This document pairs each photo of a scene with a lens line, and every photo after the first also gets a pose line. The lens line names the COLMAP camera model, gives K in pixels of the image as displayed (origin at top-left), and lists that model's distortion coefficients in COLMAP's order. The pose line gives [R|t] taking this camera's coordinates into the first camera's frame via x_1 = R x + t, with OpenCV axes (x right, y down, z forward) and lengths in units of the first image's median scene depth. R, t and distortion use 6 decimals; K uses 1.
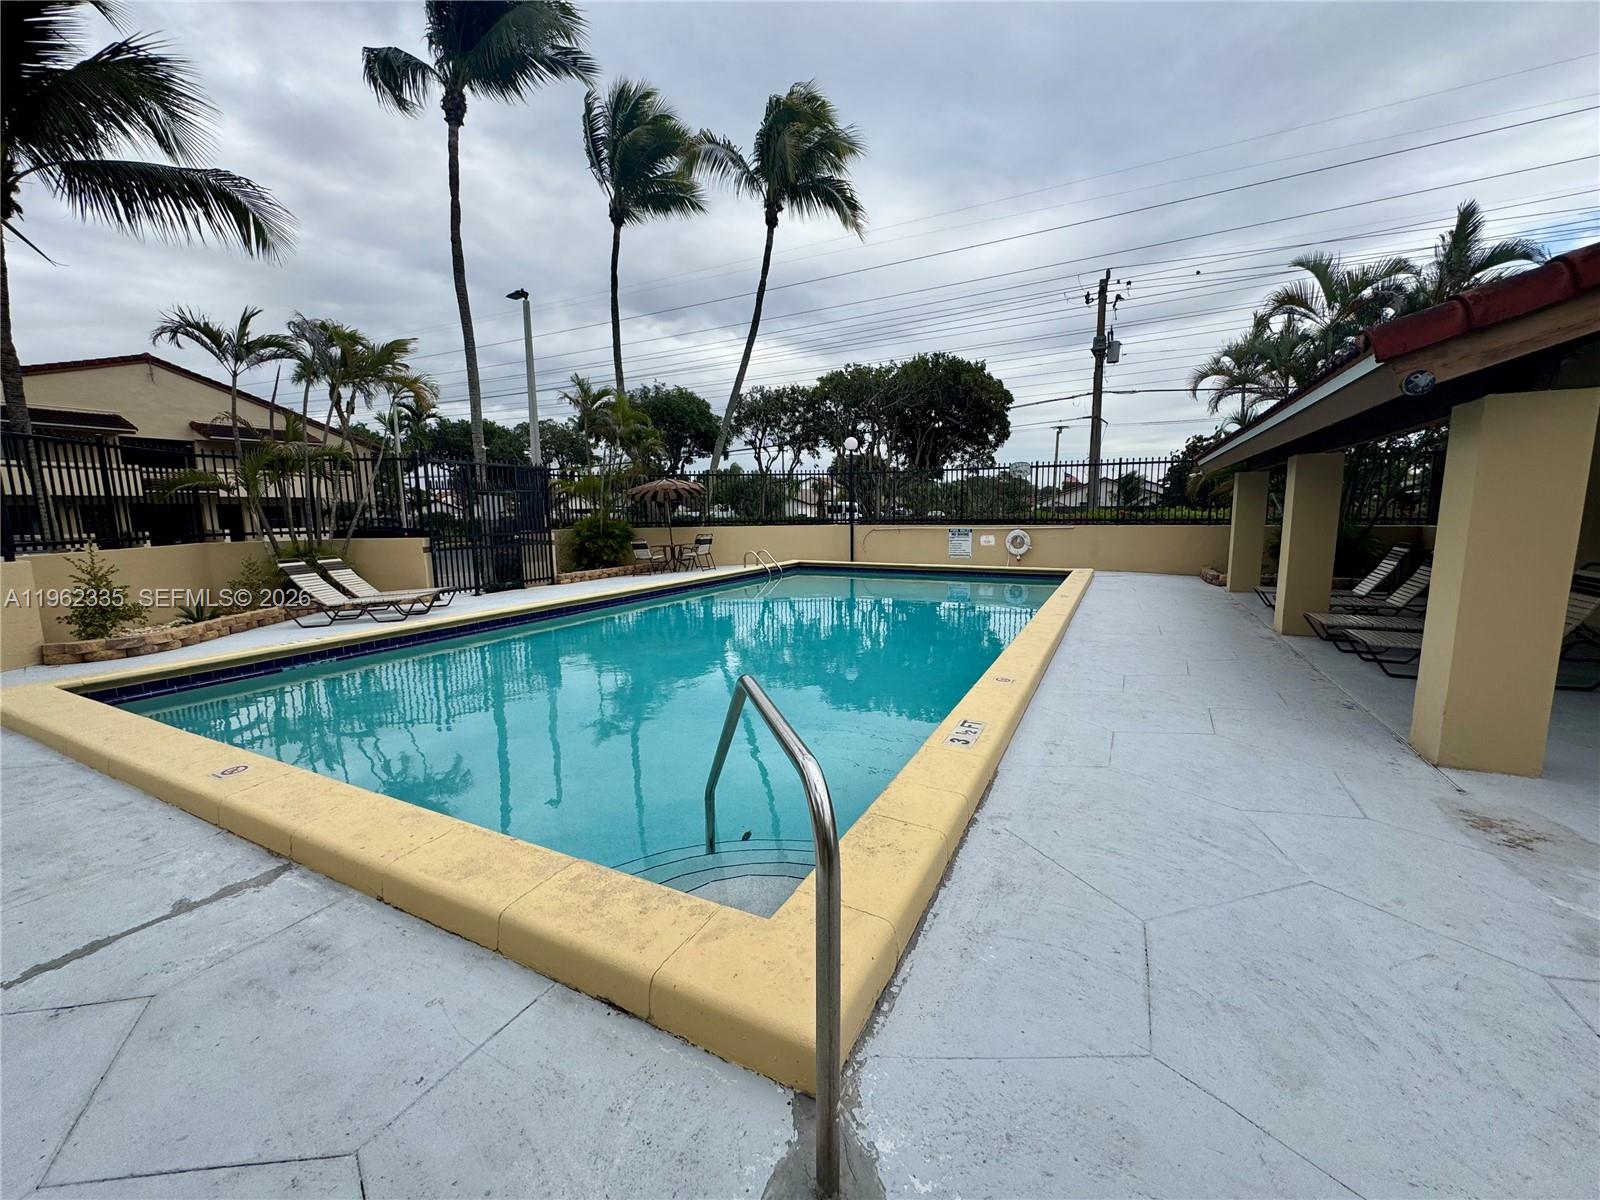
lens RADIAL K [[638.7, 0, 799.5], [0, 638.7, 597.7], [0, 0, 1]] dist [-0.003344, 0.000447]
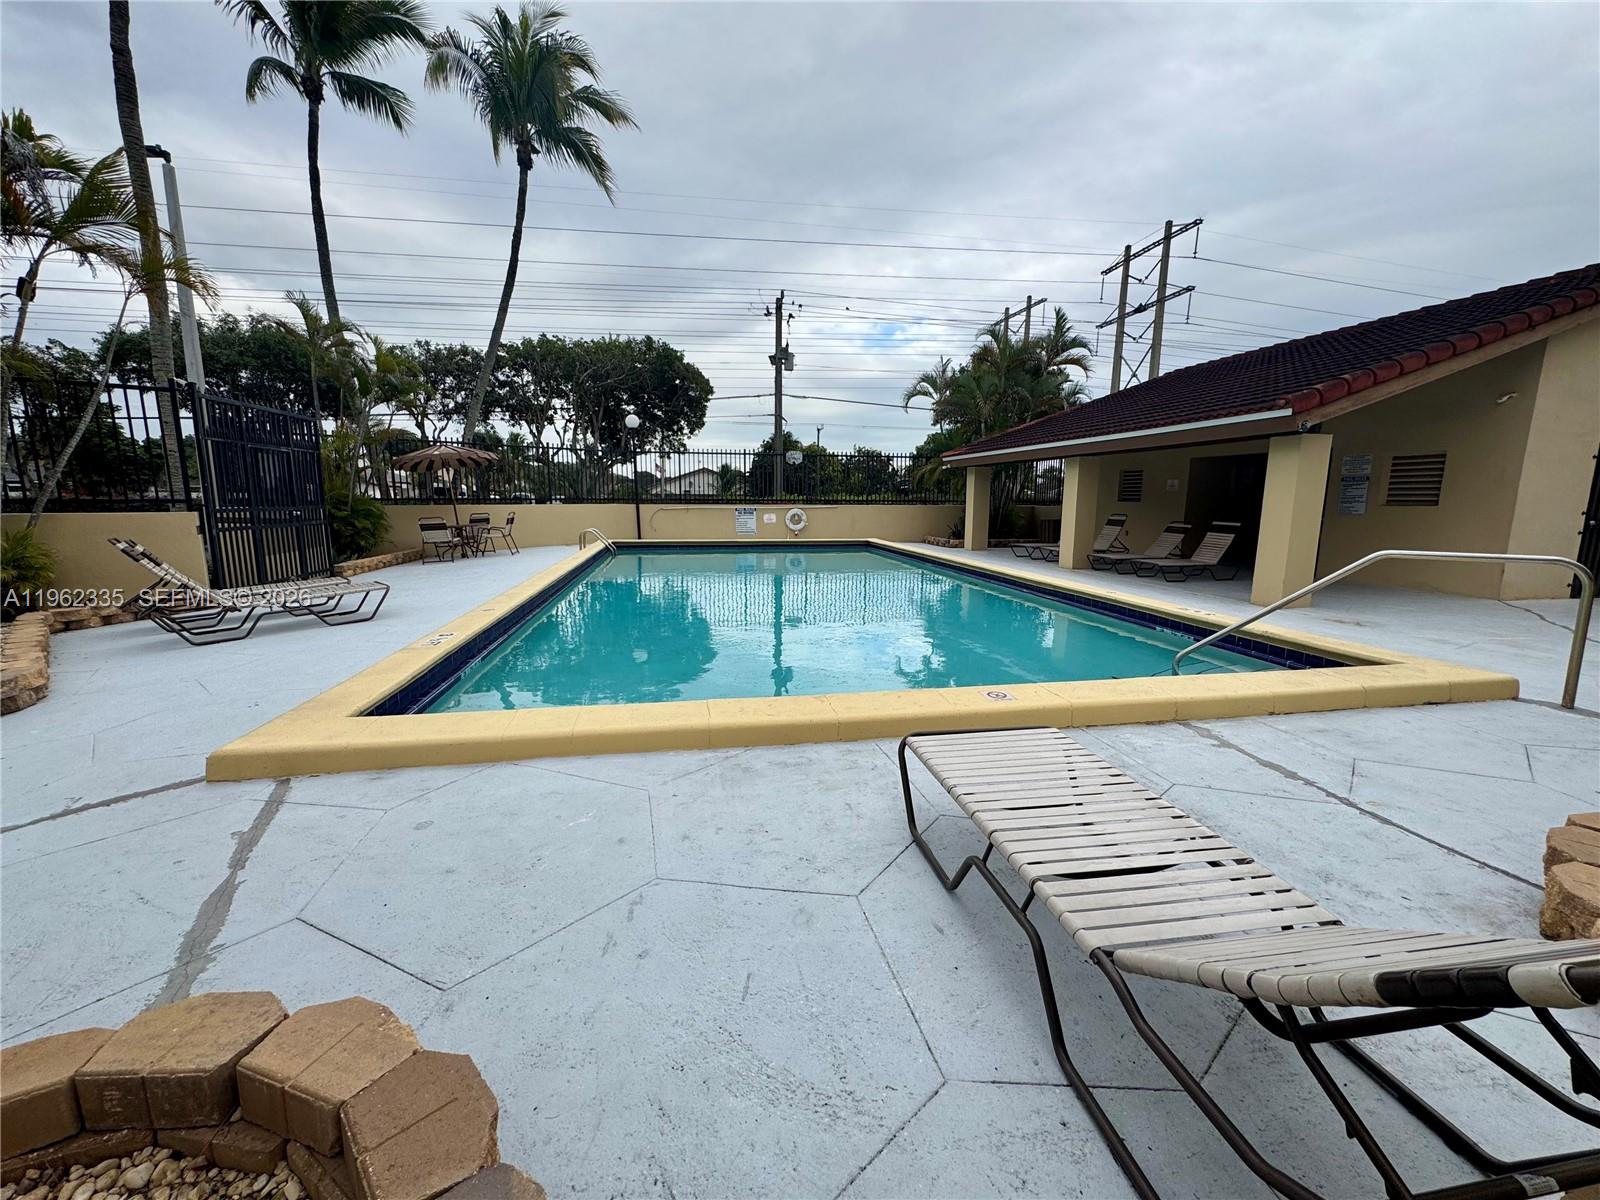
lens RADIAL K [[638.7, 0, 799.5], [0, 638.7, 597.7], [0, 0, 1]] dist [-0.003344, 0.000447]
pose [[0.790609, -0.079732, 0.607109, -0.363108], [0.068619, 0.996777, 0.041549, 0.007651], [-0.608465, 0.008810, 0.793532, 0.069010]]
